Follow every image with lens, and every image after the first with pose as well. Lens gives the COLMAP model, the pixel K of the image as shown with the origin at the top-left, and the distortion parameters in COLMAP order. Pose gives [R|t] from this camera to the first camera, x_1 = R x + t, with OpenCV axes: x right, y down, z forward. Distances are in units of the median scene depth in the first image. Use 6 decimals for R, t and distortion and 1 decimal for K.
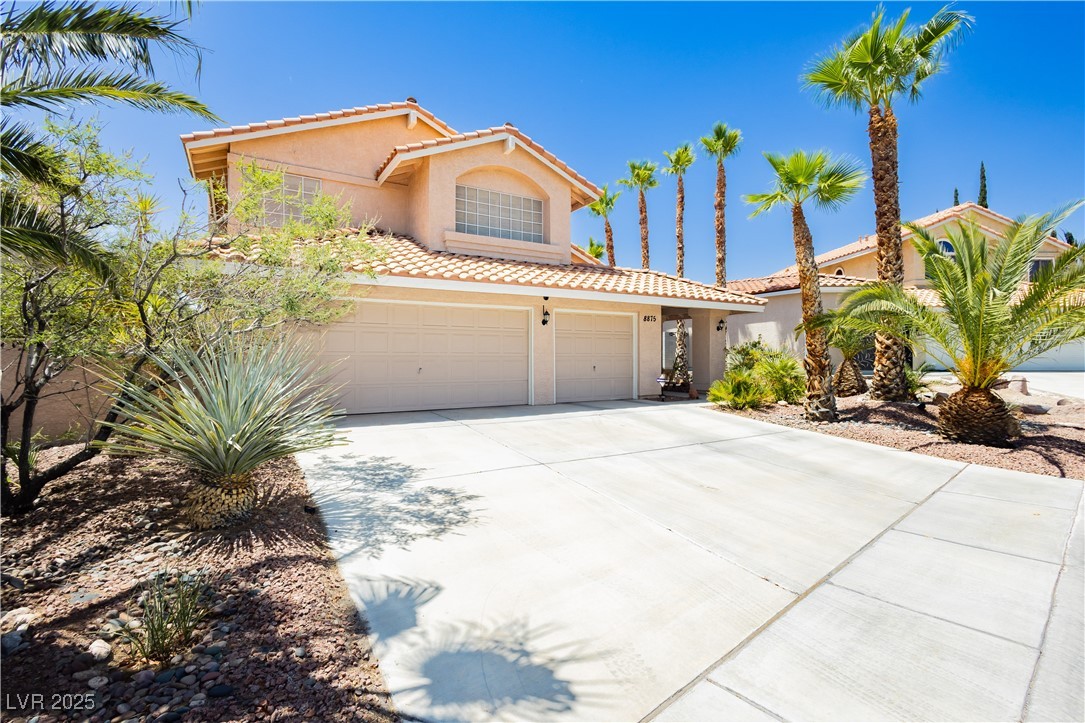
lens RADIAL K [[469.1, 0, 541.9], [0, 469.1, 333.4], [0, 0, 1]] dist [0.001599, 0.000200]
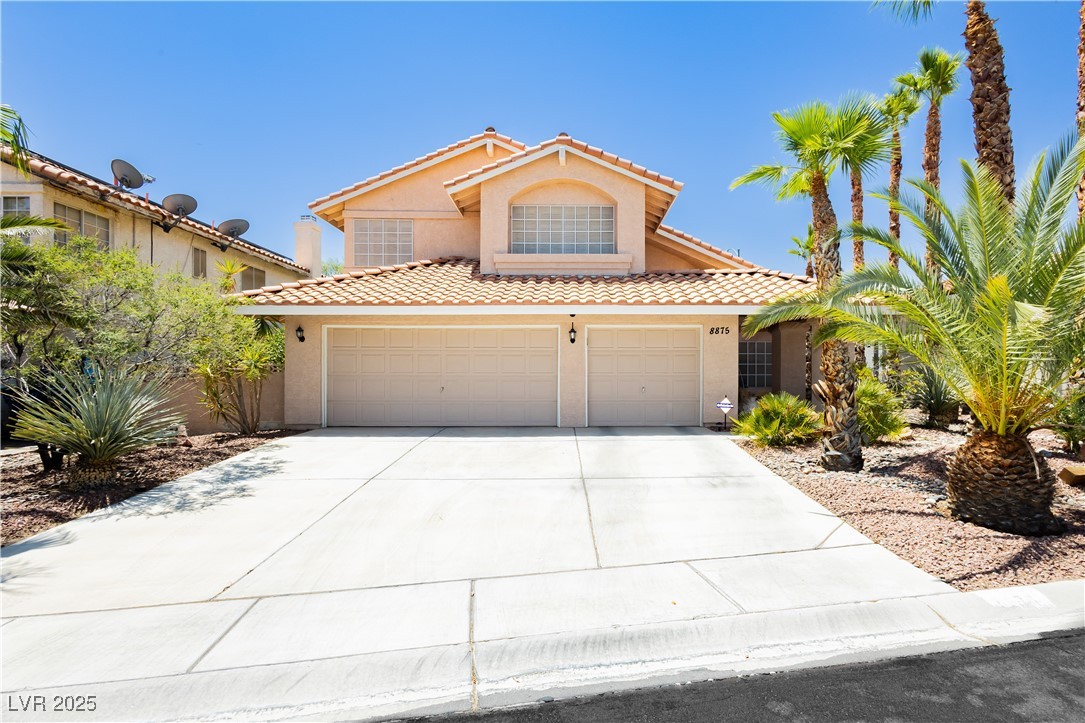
lens RADIAL K [[504.7, 0, 545.4], [0, 504.7, 353.2], [0, 0, 1]] dist [0.001408, 0.000046]
pose [[0.883299, -0.016864, -0.468507, 0.396329], [0.024069, 0.999666, 0.009395, -0.007933], [0.468192, -0.019575, 0.883410, 0.064457]]
